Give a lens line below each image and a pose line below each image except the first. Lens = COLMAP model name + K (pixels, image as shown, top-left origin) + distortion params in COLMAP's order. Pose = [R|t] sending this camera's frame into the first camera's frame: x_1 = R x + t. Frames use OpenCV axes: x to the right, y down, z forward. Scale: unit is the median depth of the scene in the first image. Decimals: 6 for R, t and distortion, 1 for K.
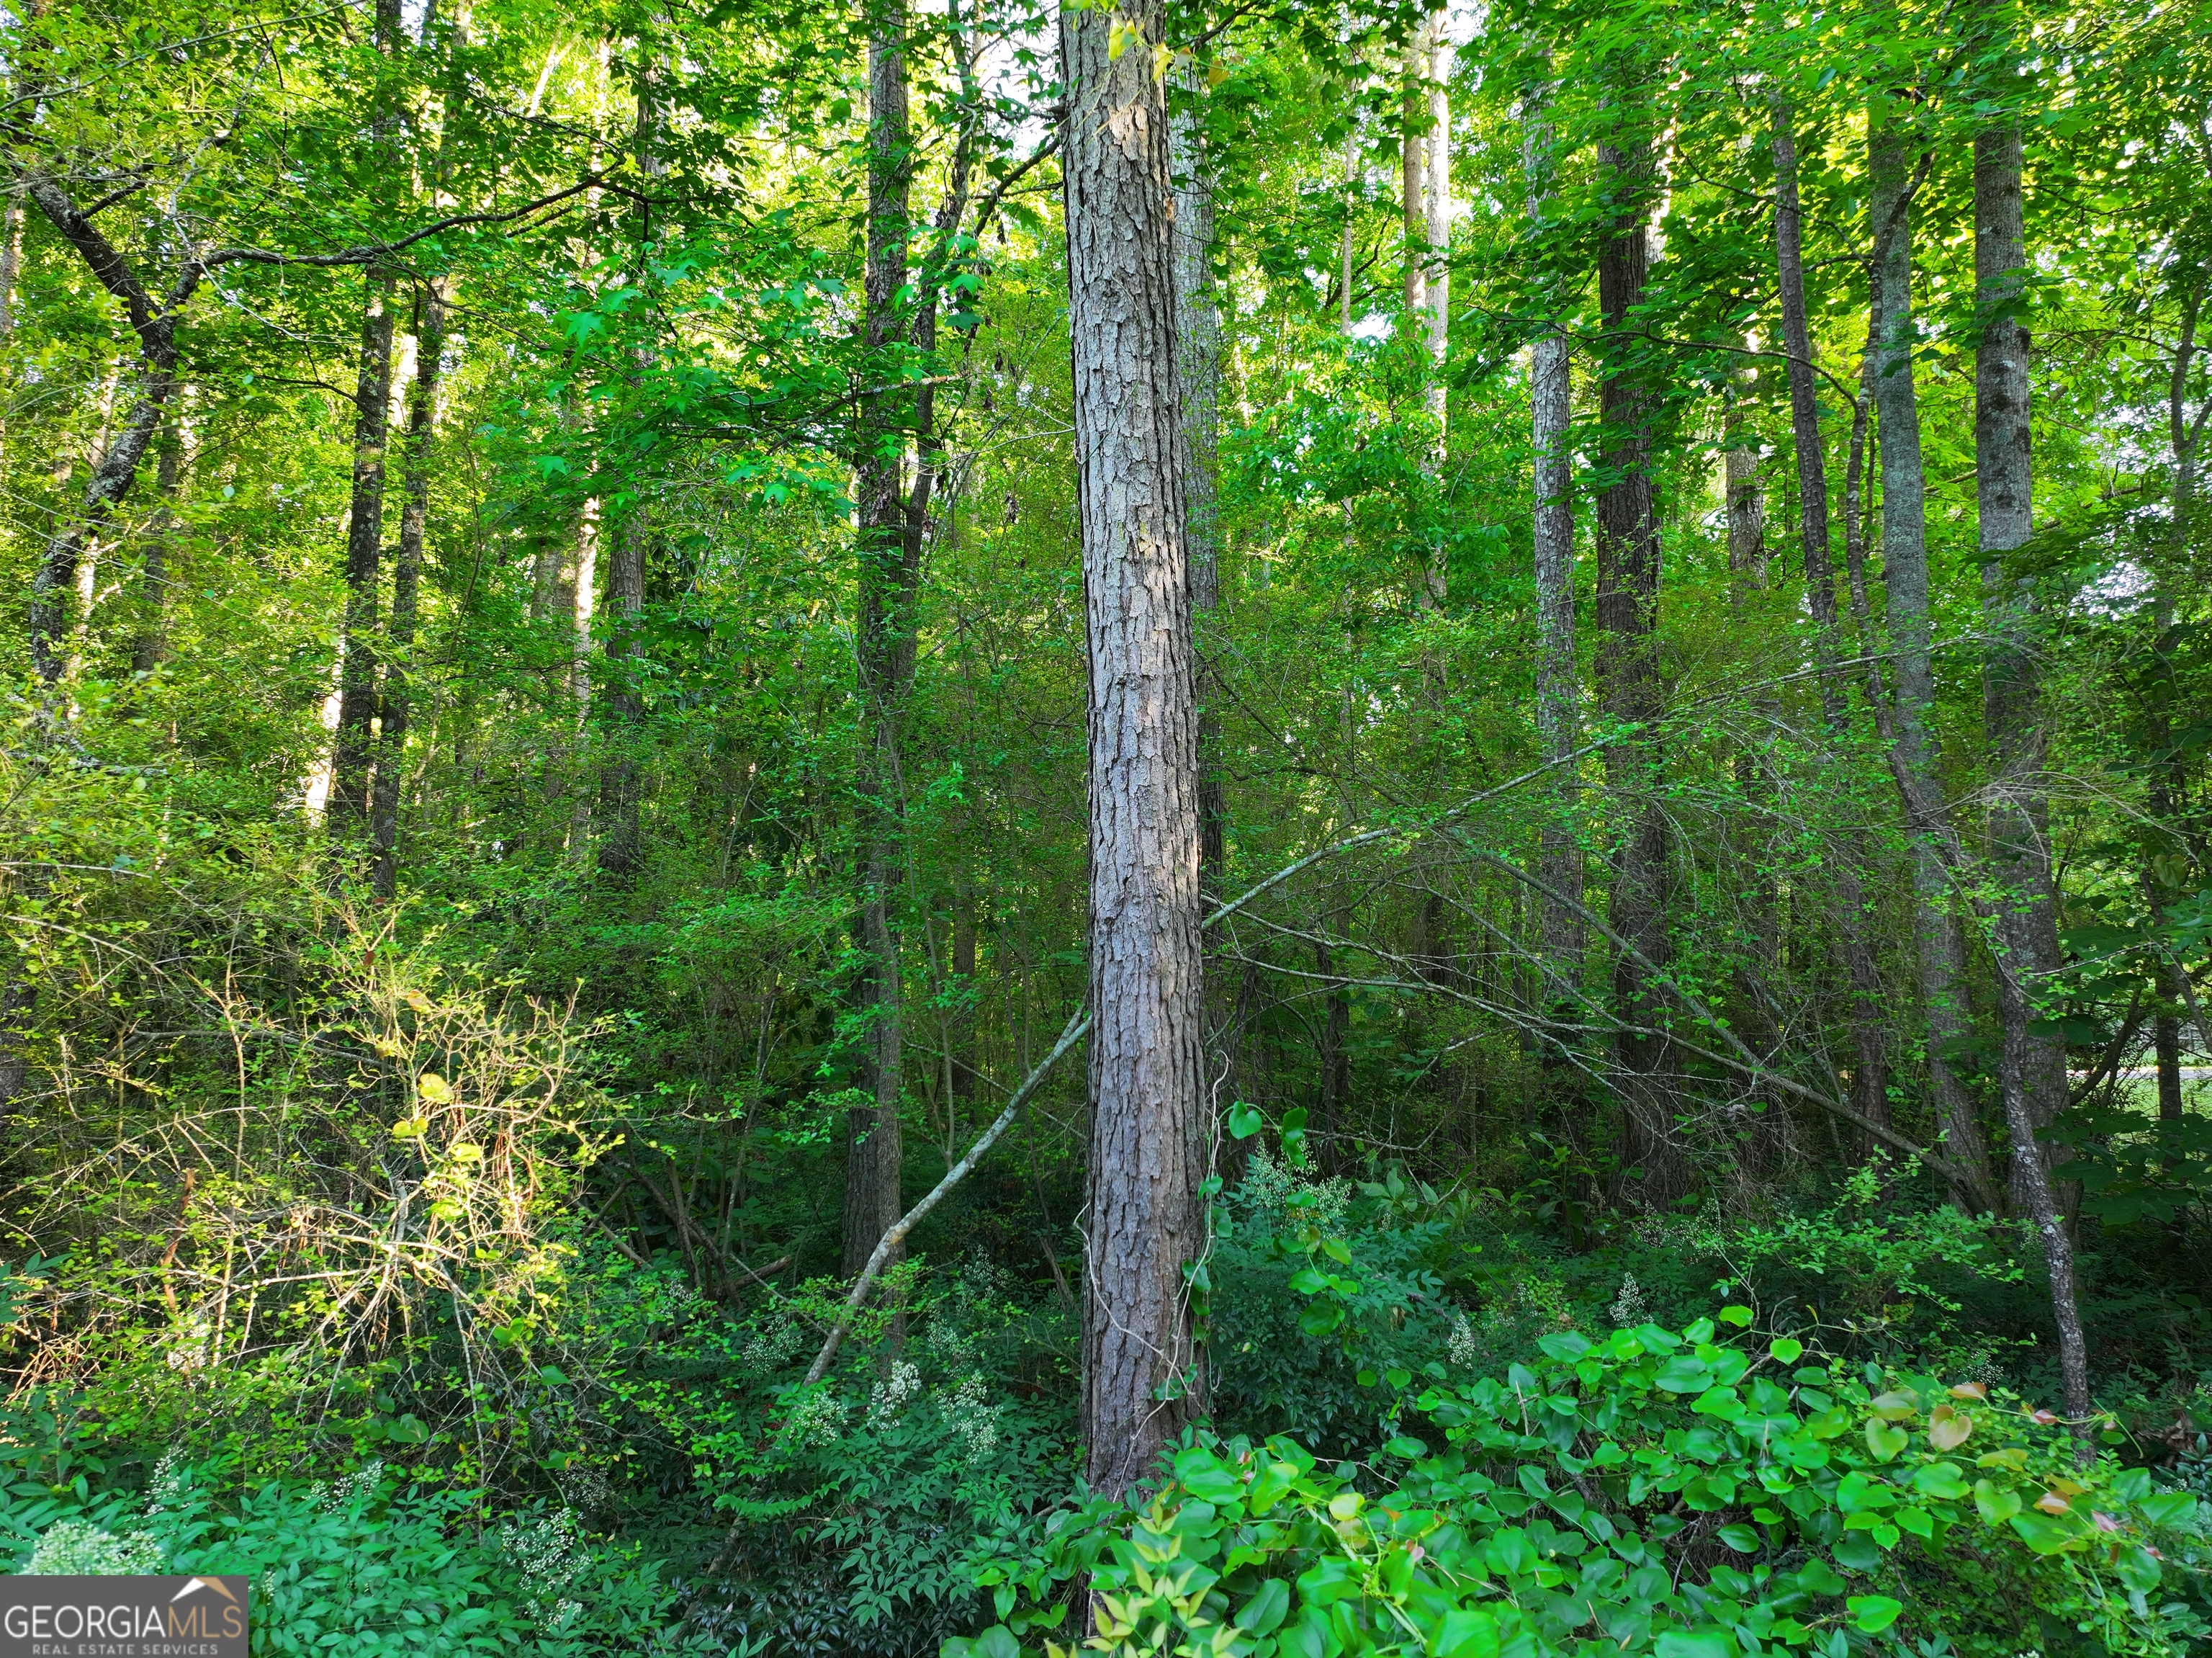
lens RADIAL K [[1552.3, 0, 1110.0], [0, 1552.3, 826.3], [0, 0, 1]] dist [-0.004118, 0.020713]
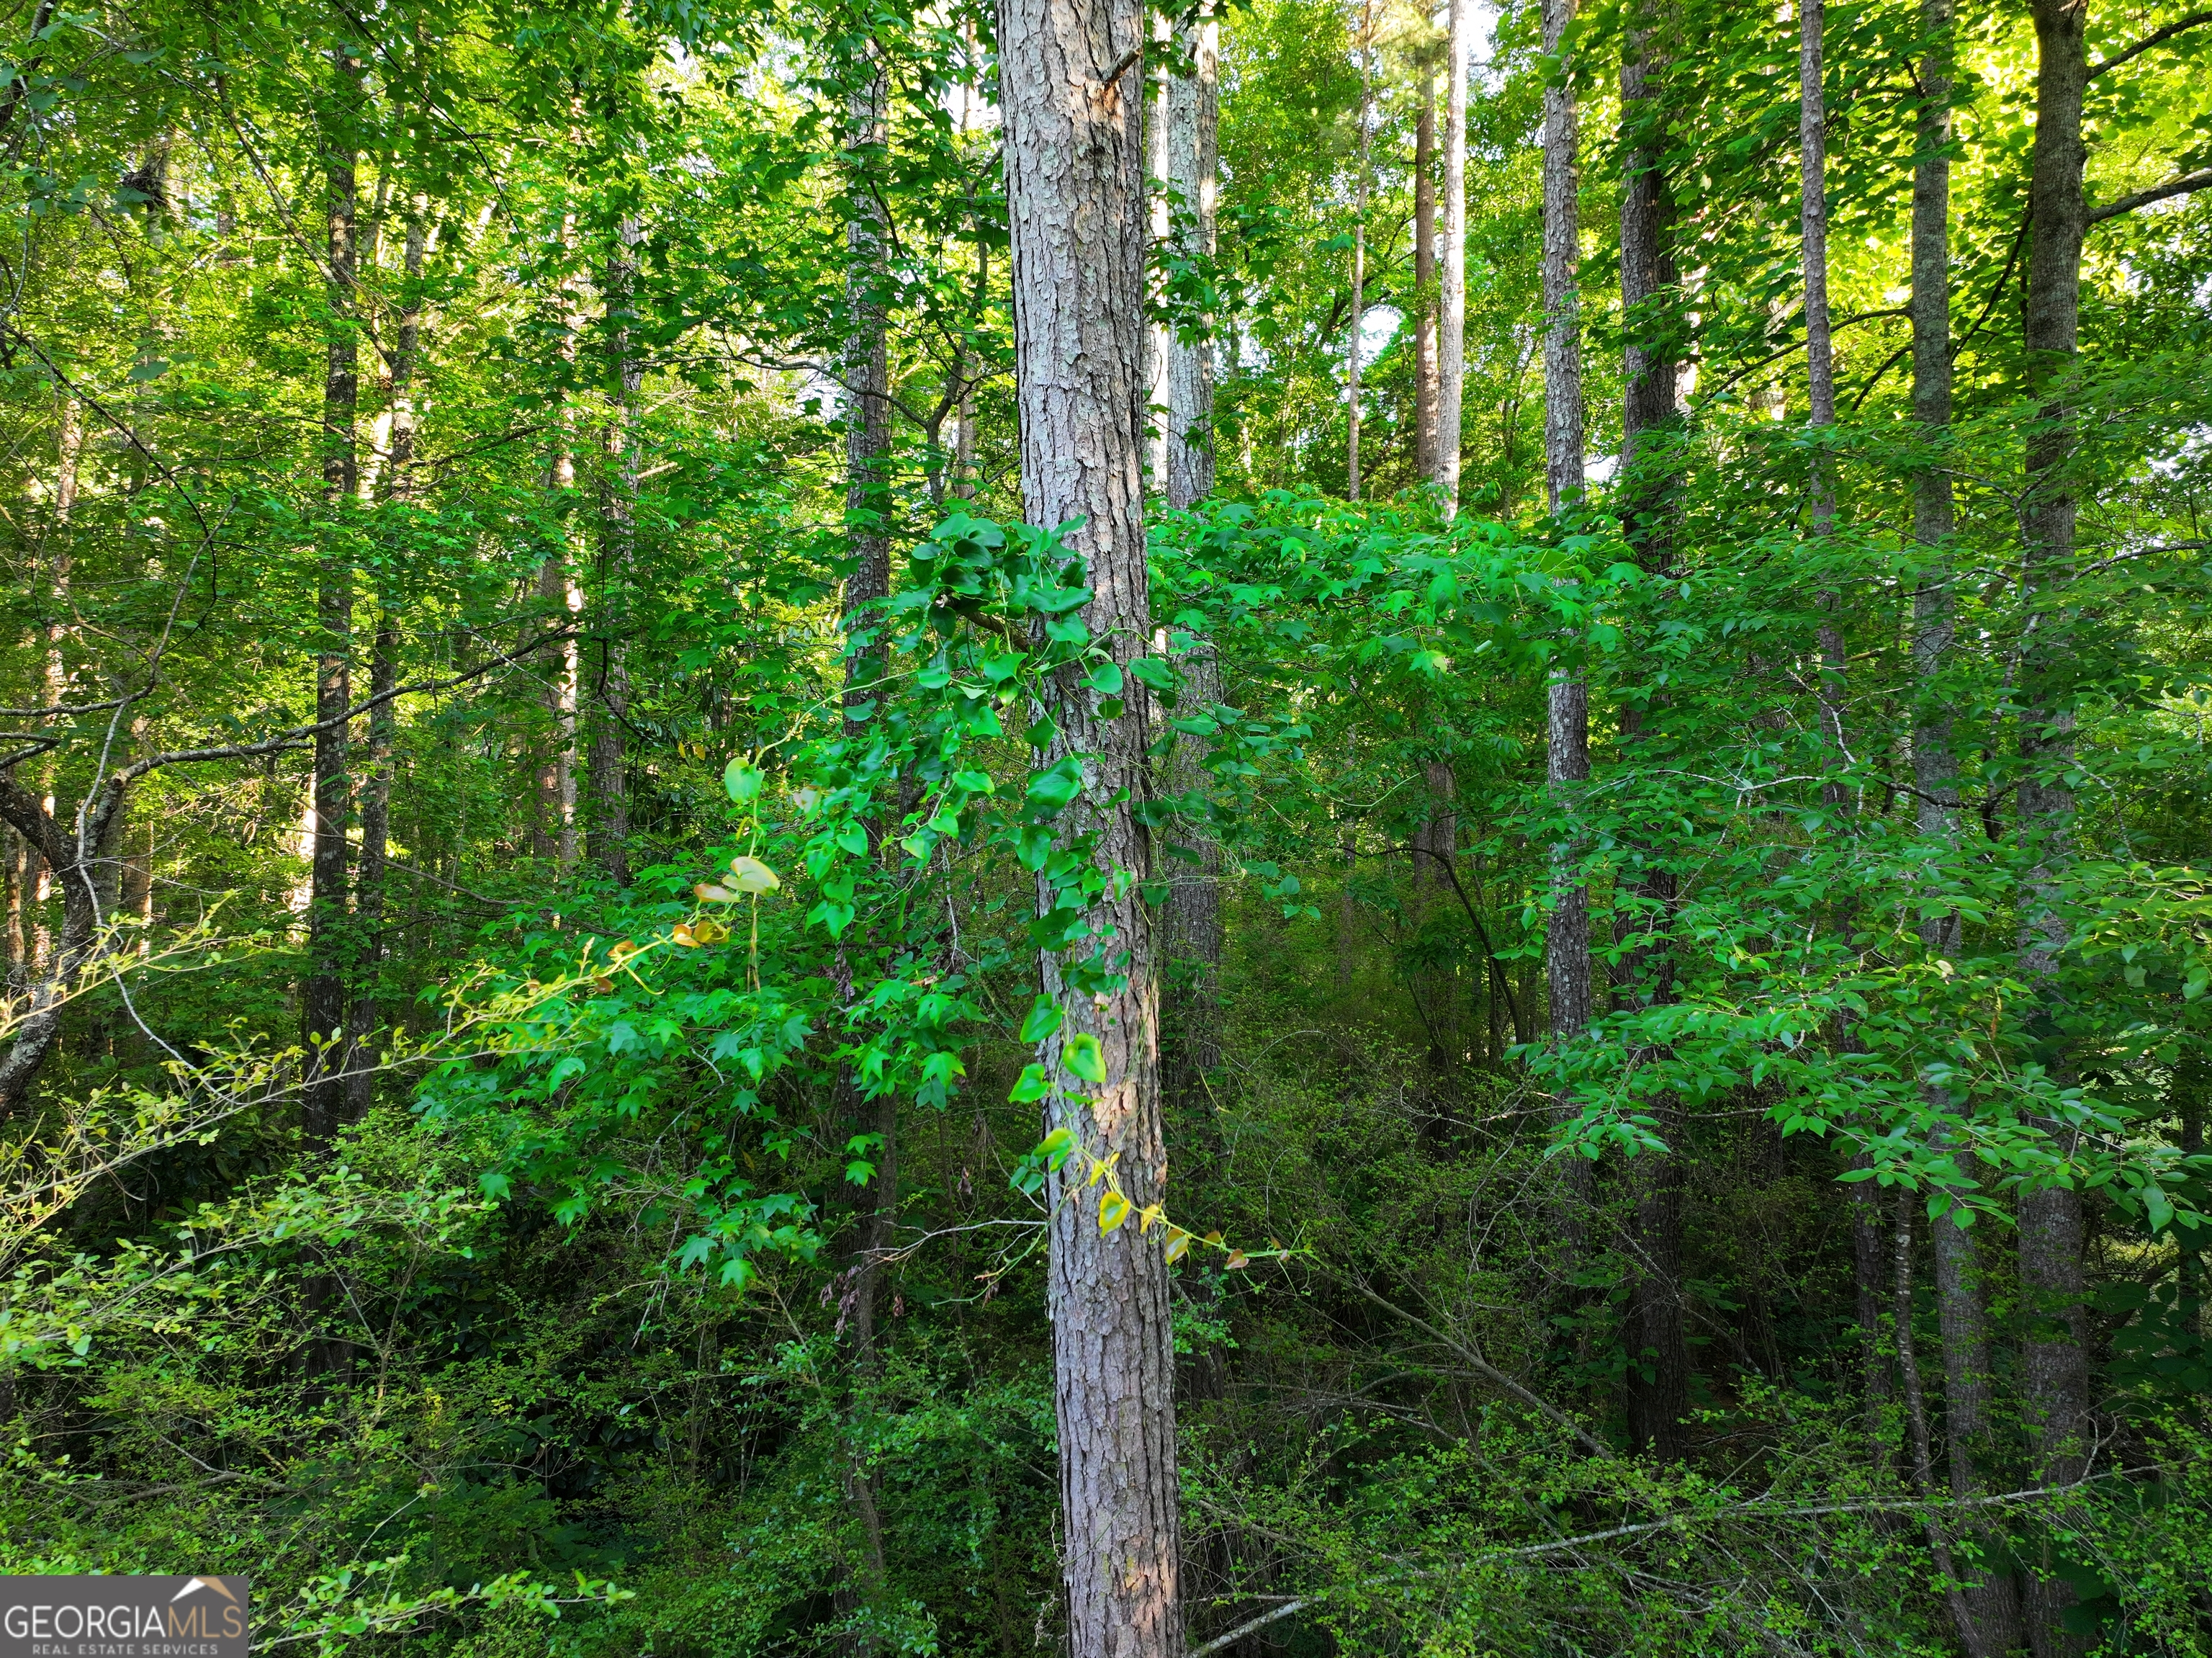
lens RADIAL K [[1552.3, 0, 1102.1], [0, 1552.3, 830.5], [0, 0, 1]] dist [-0.004118, 0.020713]
pose [[0.999985, 0.000692, -0.005379, 0.009361], [-0.000267, 0.996907, 0.078590, -0.686695], [0.005417, -0.078587, 0.996893, 0.123800]]
